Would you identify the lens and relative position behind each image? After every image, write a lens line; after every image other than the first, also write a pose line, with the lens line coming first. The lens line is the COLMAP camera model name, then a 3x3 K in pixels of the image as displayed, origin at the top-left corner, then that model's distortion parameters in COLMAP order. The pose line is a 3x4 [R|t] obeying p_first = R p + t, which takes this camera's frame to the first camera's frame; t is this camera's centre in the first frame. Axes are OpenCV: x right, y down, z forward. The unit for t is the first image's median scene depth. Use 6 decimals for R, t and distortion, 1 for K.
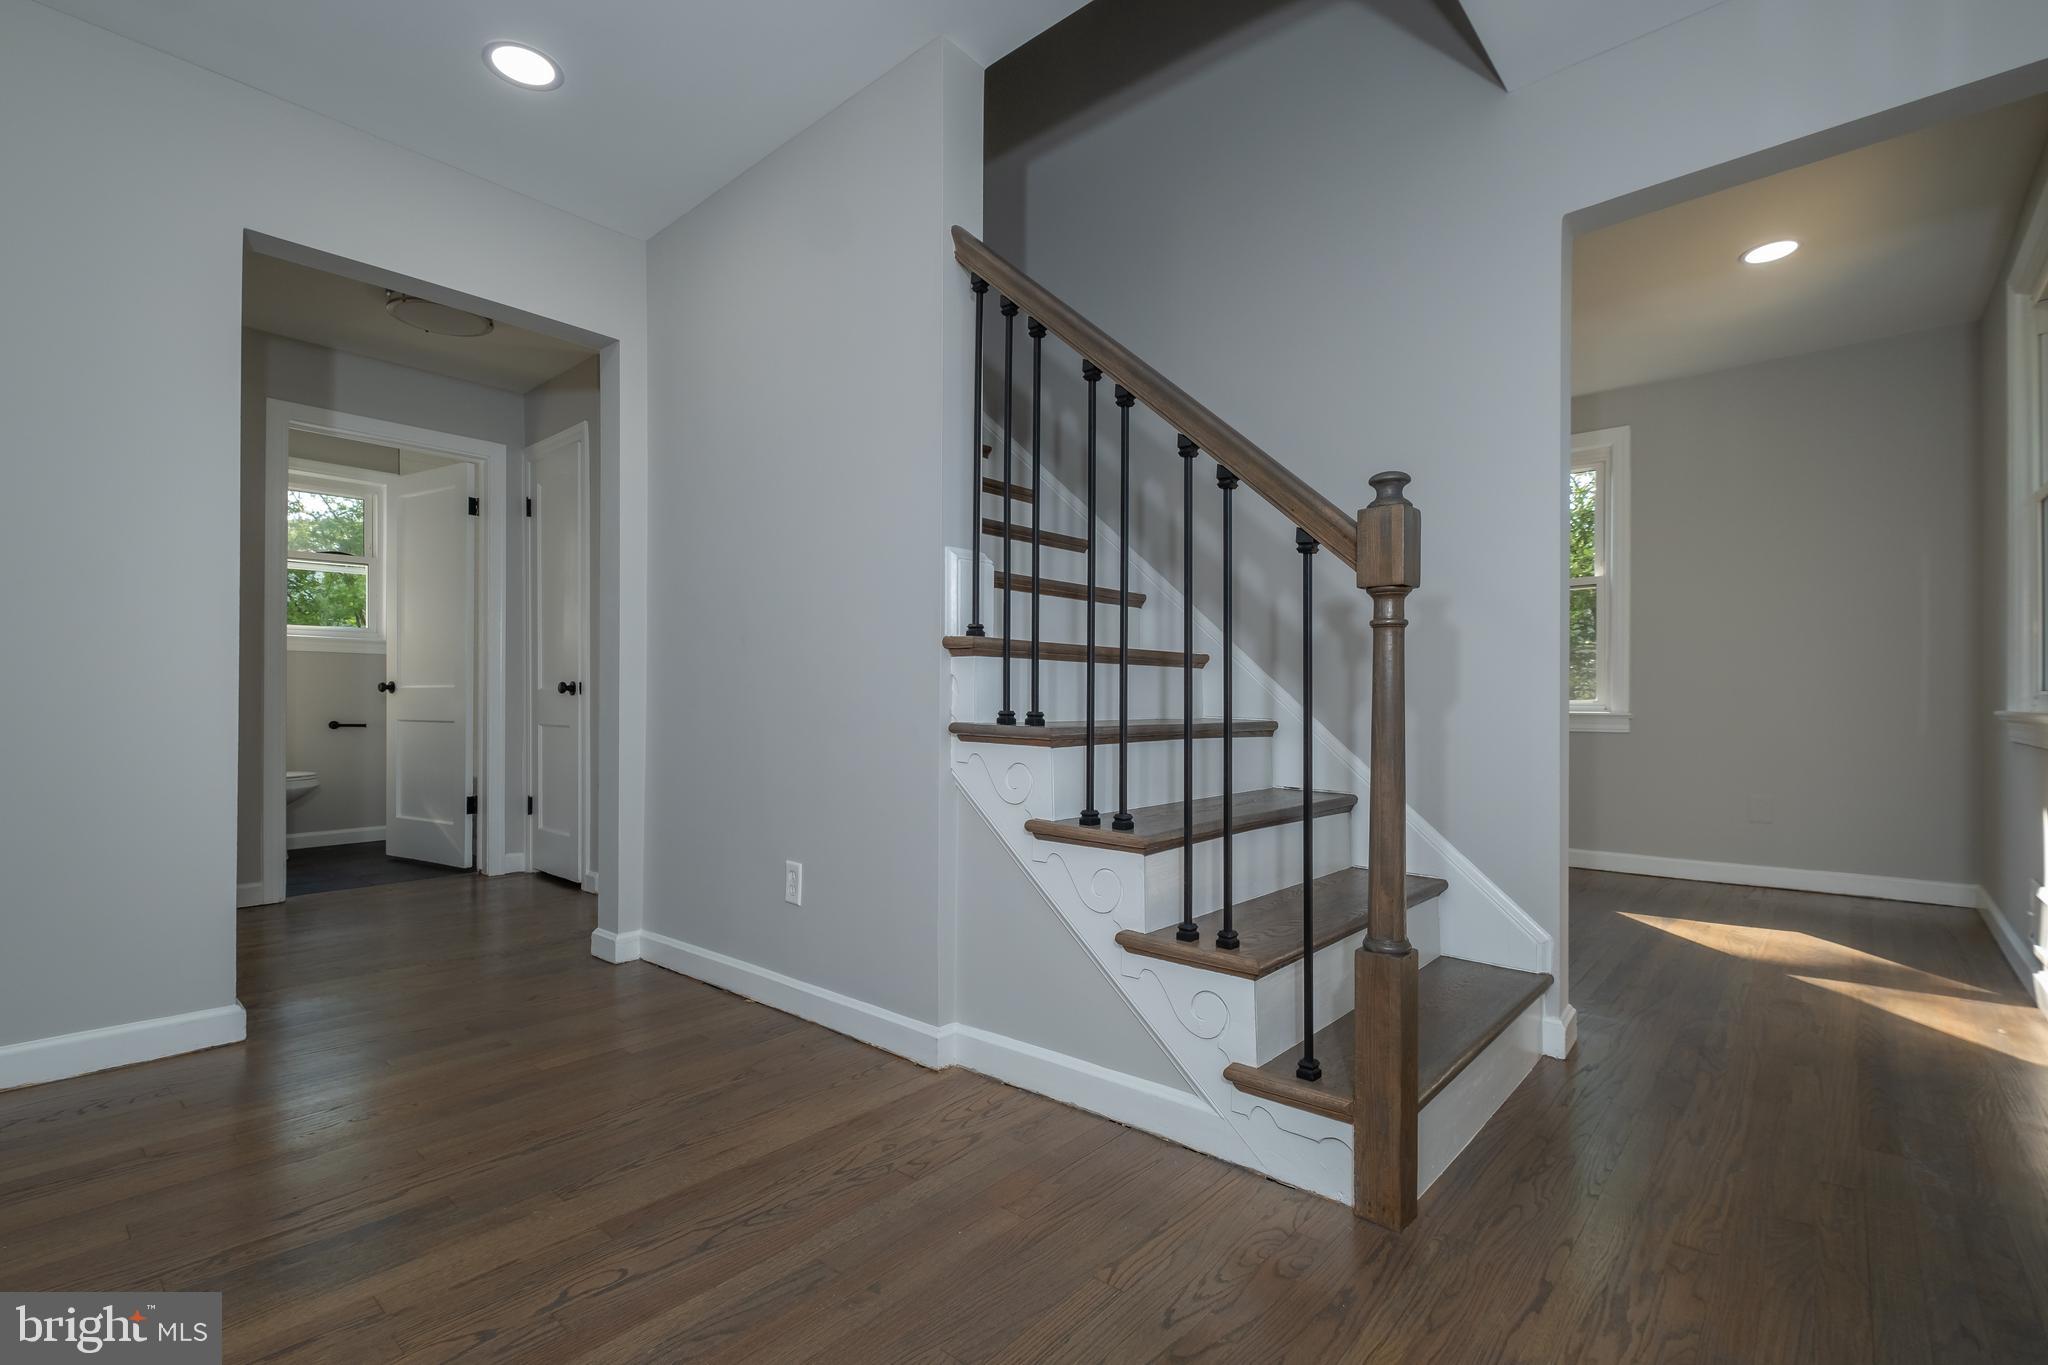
lens RADIAL K [[942.1, 0, 1024.0], [0, 942.1, 682.5], [0, 0, 1]] dist [0.020029, -0.013411]
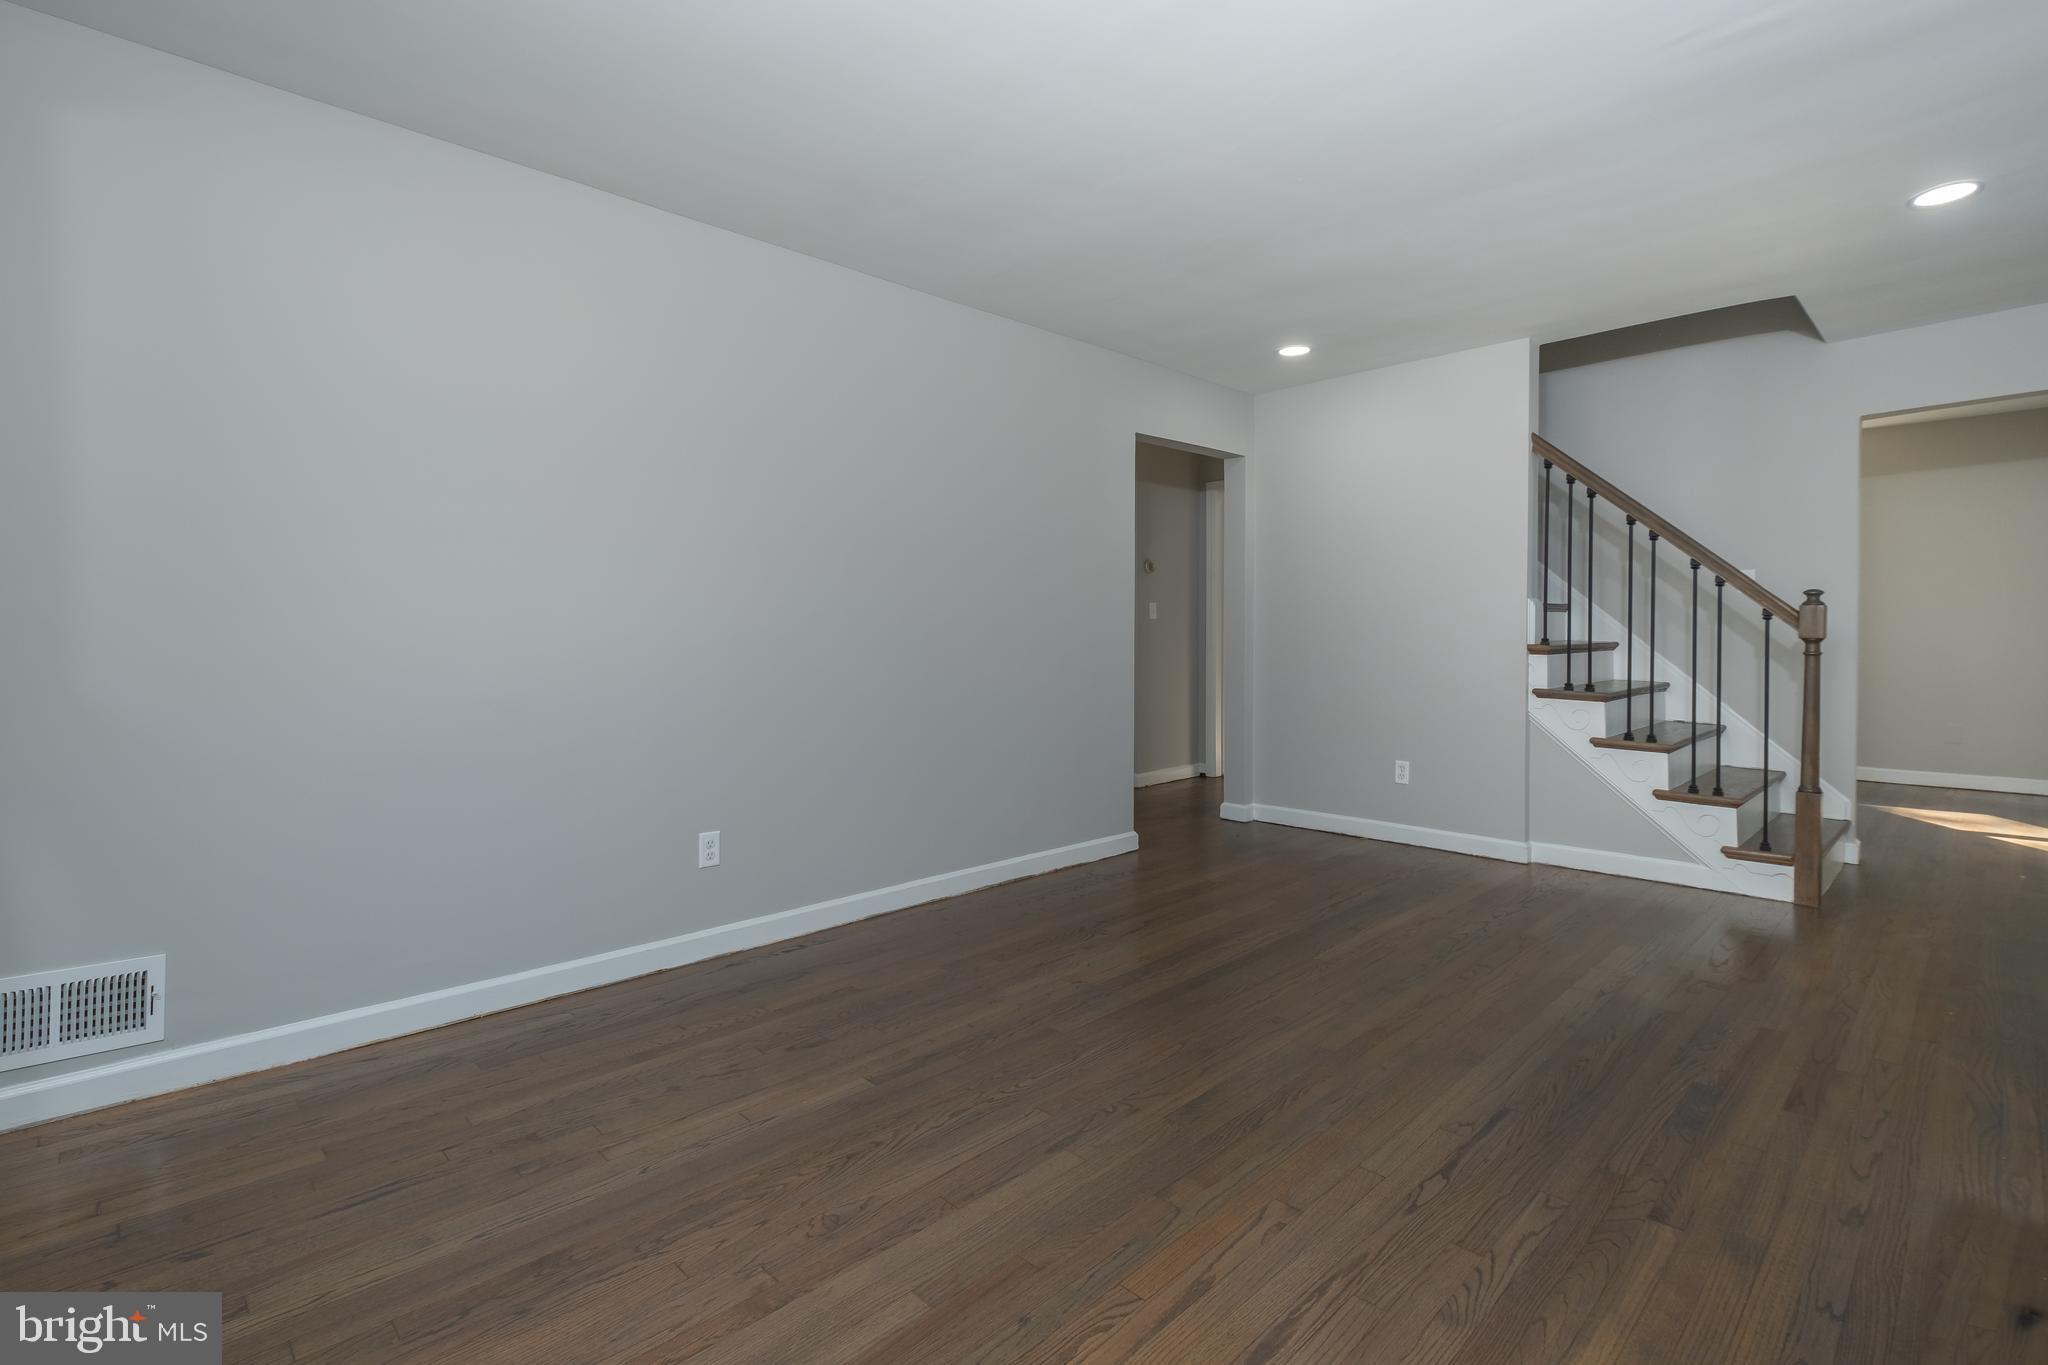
lens RADIAL K [[951.6, 0, 1073.7], [0, 951.6, 629.0], [0, 0, 1]] dist [0.016776, -0.011124]
pose [[0.997820, -0.005987, -0.065719, -1.041610], [0.007530, 0.999701, 0.023261, -0.155687], [0.065560, -0.023705, 0.997567, -1.205480]]
